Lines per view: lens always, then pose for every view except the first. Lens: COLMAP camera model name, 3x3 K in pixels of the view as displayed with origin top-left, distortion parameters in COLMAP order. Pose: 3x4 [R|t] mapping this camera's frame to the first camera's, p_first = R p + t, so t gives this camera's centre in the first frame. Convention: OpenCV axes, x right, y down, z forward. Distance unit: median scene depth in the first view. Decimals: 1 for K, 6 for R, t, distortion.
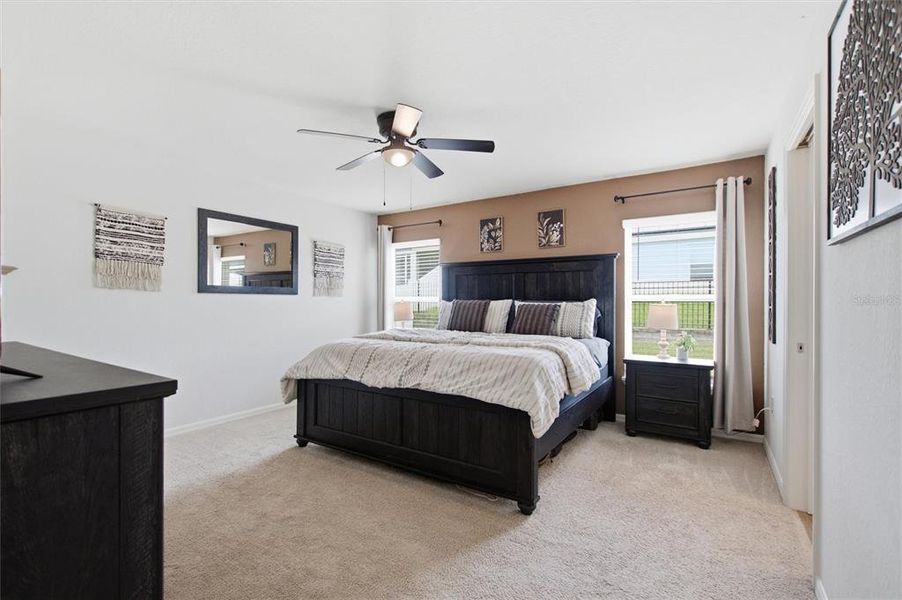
lens RADIAL K [[408.5, 0, 446.9], [0, 408.5, 299.8], [0, 0, 1]] dist [-0.021597, 0.000282]
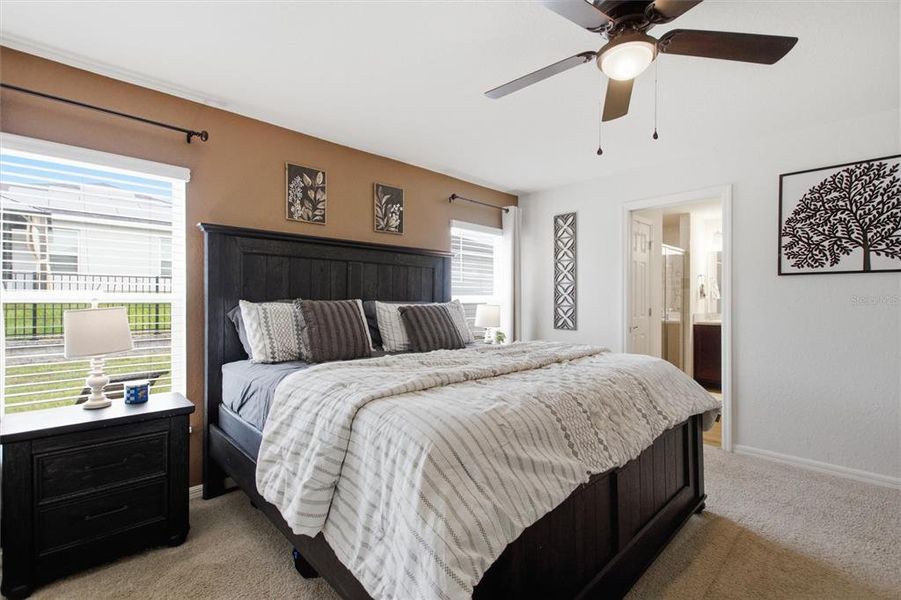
lens RADIAL K [[408.0, 0, 446.4], [0, 408.0, 299.8], [0, 0, 1]] dist [-0.021597, 0.000282]
pose [[0.219482, 0.004116, 0.975608, -0.477054], [0.001865, 0.999988, -0.004638, 0.002508], [-0.975615, 0.002838, 0.219472, 0.716340]]
